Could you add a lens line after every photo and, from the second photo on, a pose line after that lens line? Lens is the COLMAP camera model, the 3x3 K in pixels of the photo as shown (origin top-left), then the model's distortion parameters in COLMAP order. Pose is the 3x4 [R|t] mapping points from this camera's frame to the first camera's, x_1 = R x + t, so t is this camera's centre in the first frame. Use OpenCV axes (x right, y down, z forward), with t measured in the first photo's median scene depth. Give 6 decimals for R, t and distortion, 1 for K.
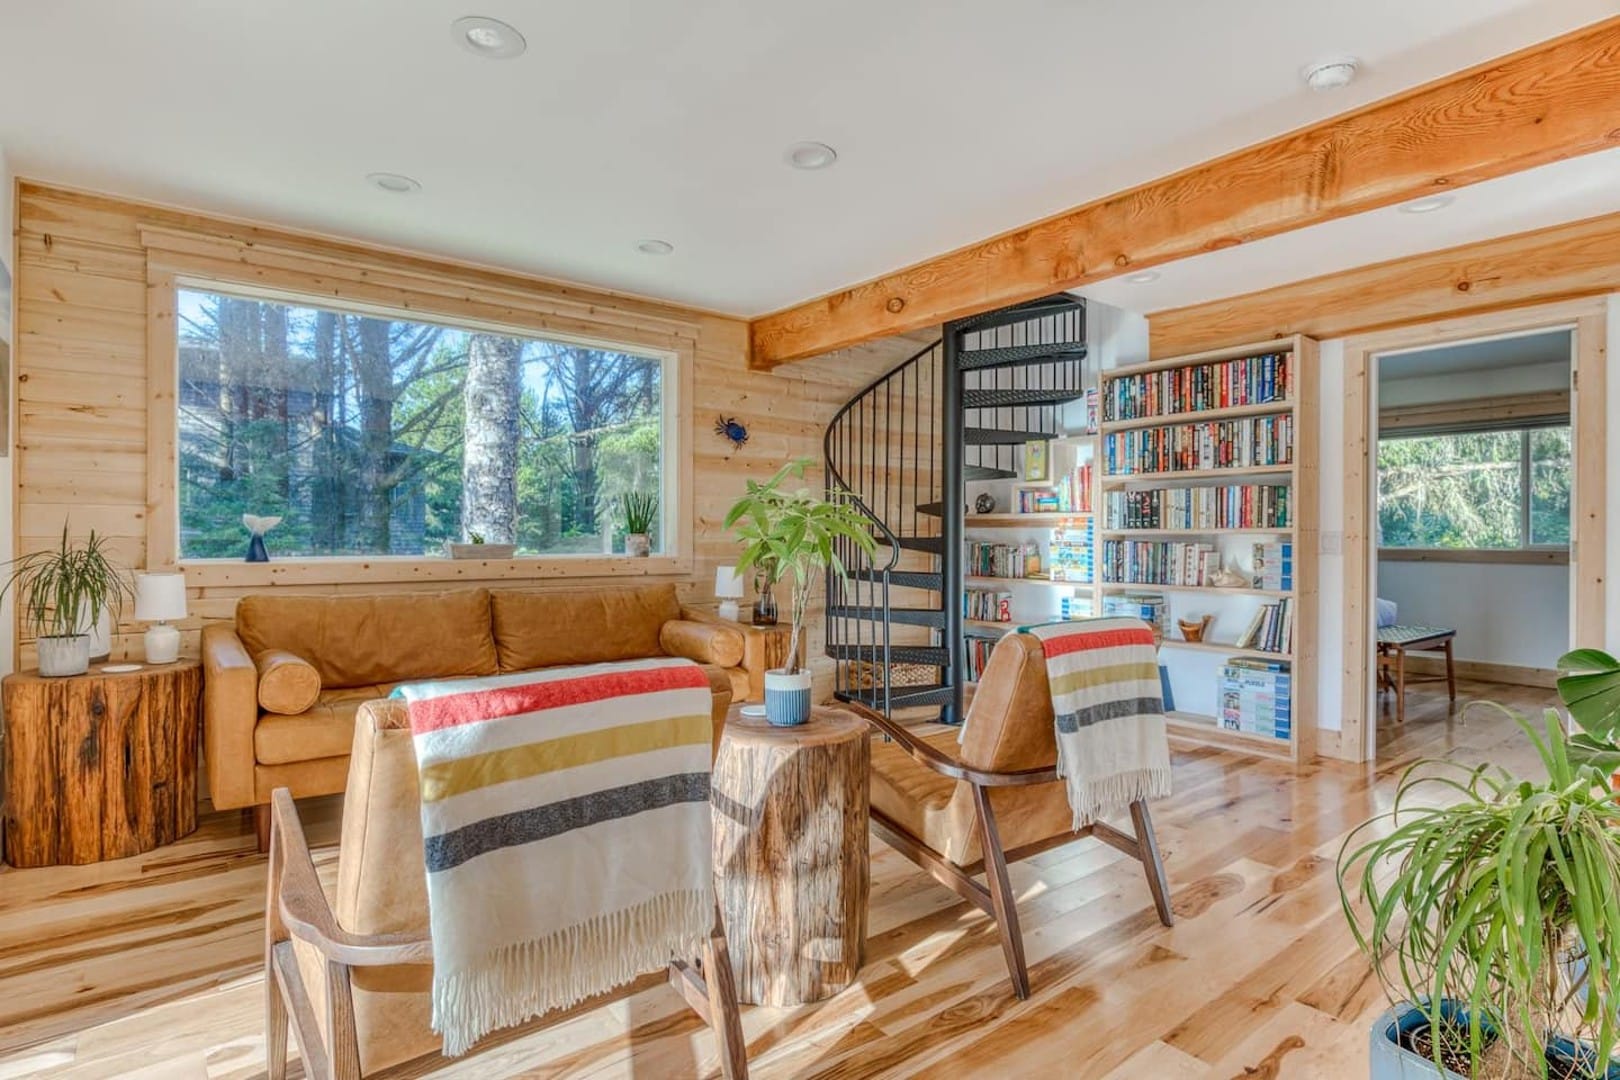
lens RADIAL K [[863.7, 0, 810.0], [0, 863.7, 540.0], [0, 0, 1]] dist [0.000101, 0.000026]
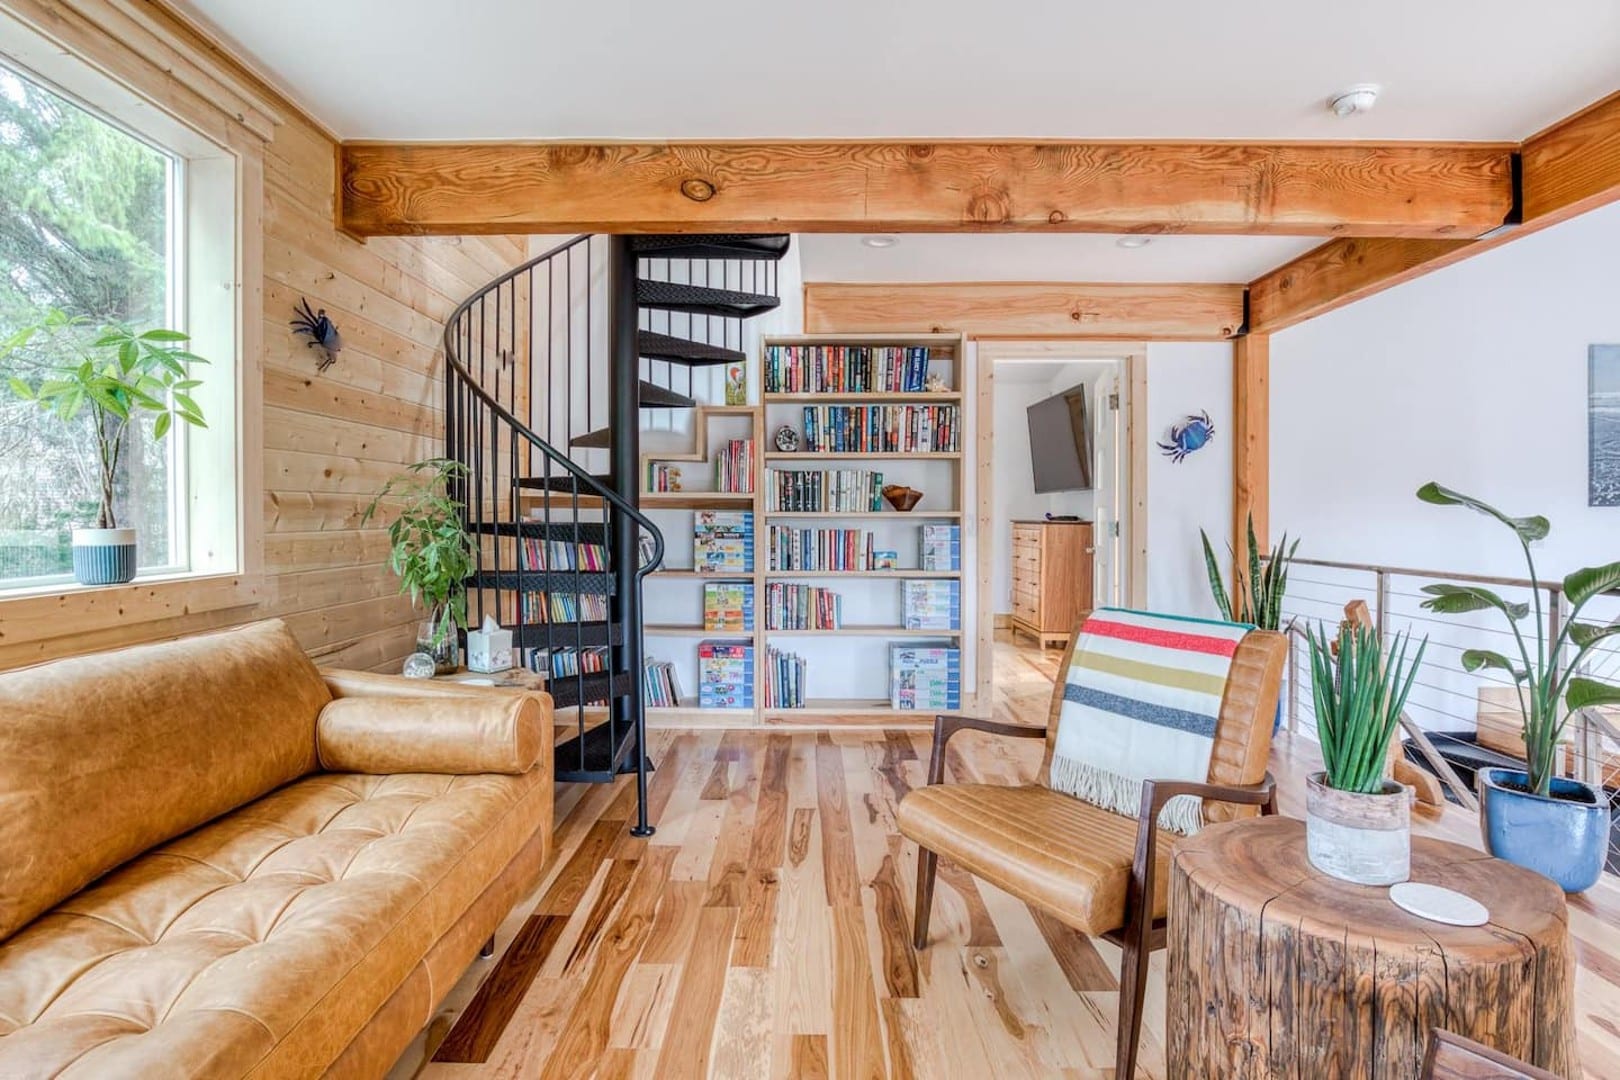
lens RADIAL K [[816.0, 0, 814.8], [0, 816.0, 520.3], [0, 0, 1]] dist [-0.033991, 0.006633]
pose [[0.618671, -0.011456, 0.785567, -0.345368], [0.005068, 0.999931, 0.010591, -0.014697], [-0.785634, -0.002571, 0.618687, 0.515386]]
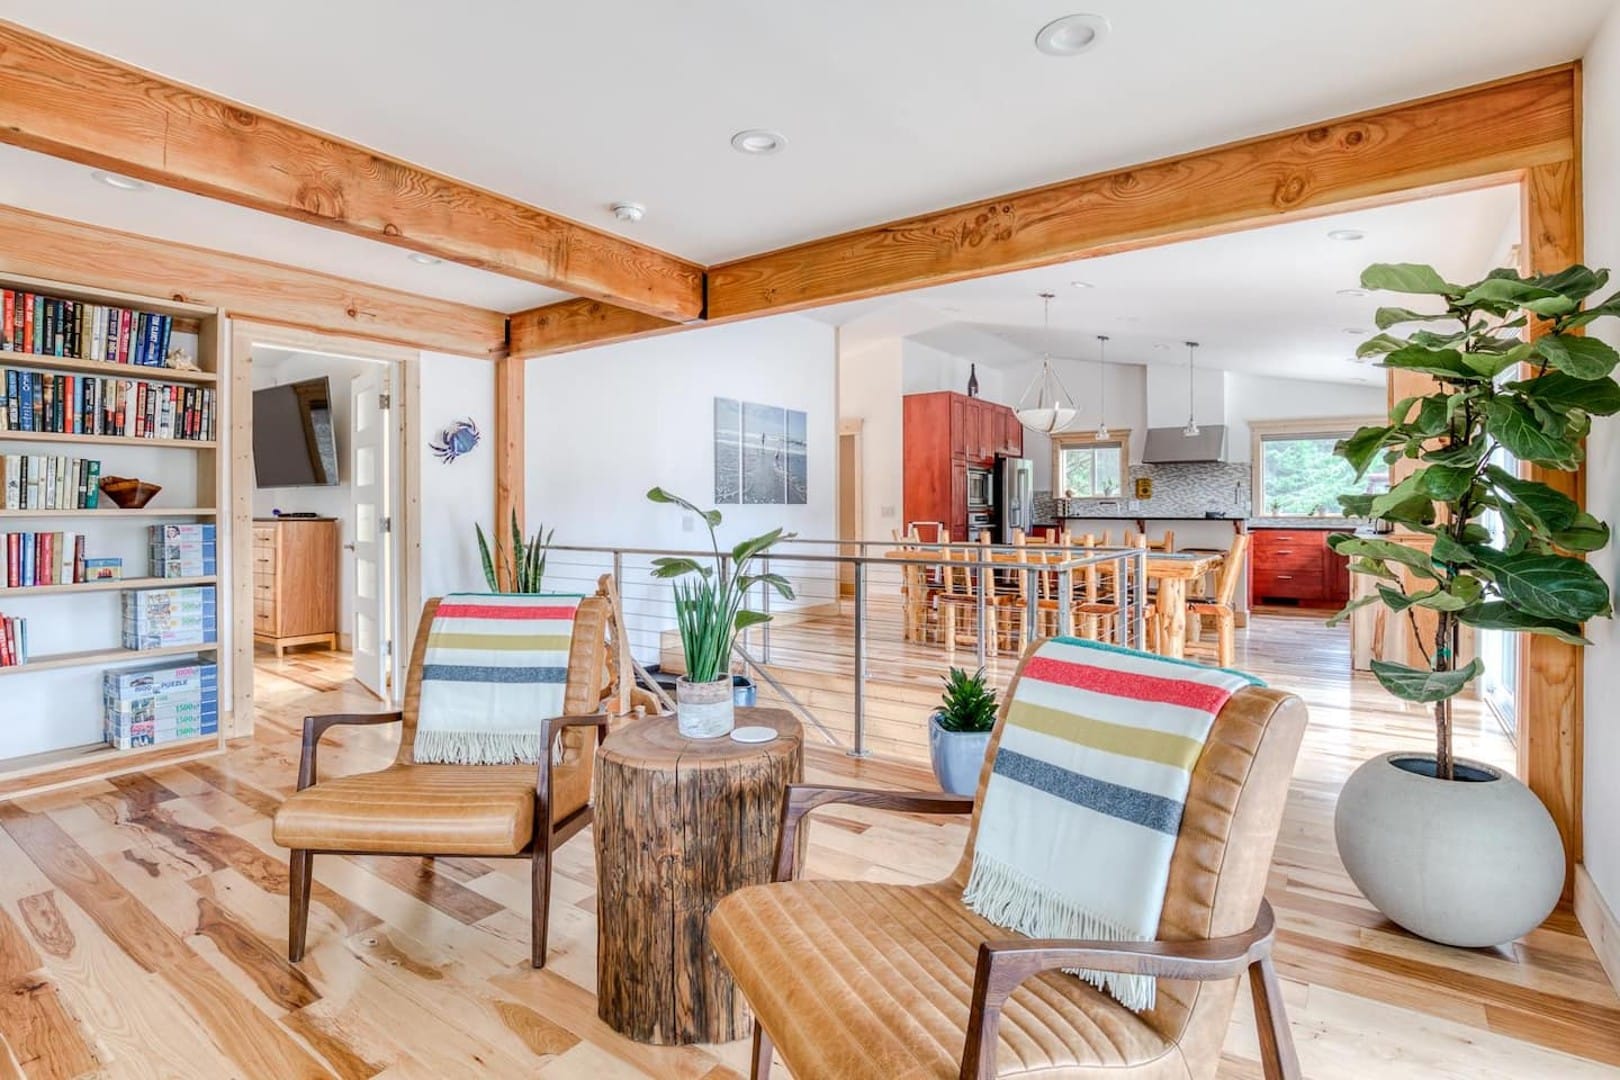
lens RADIAL K [[771.3, 0, 840.3], [0, 771.3, 509.3], [0, 0, 1]] dist [-0.023165, 0.001335]
pose [[-0.307312, -0.006081, 0.951589, -0.444921], [0.004453, 0.999959, 0.007828, -0.016538], [-0.951598, 0.006643, -0.307273, 0.601675]]
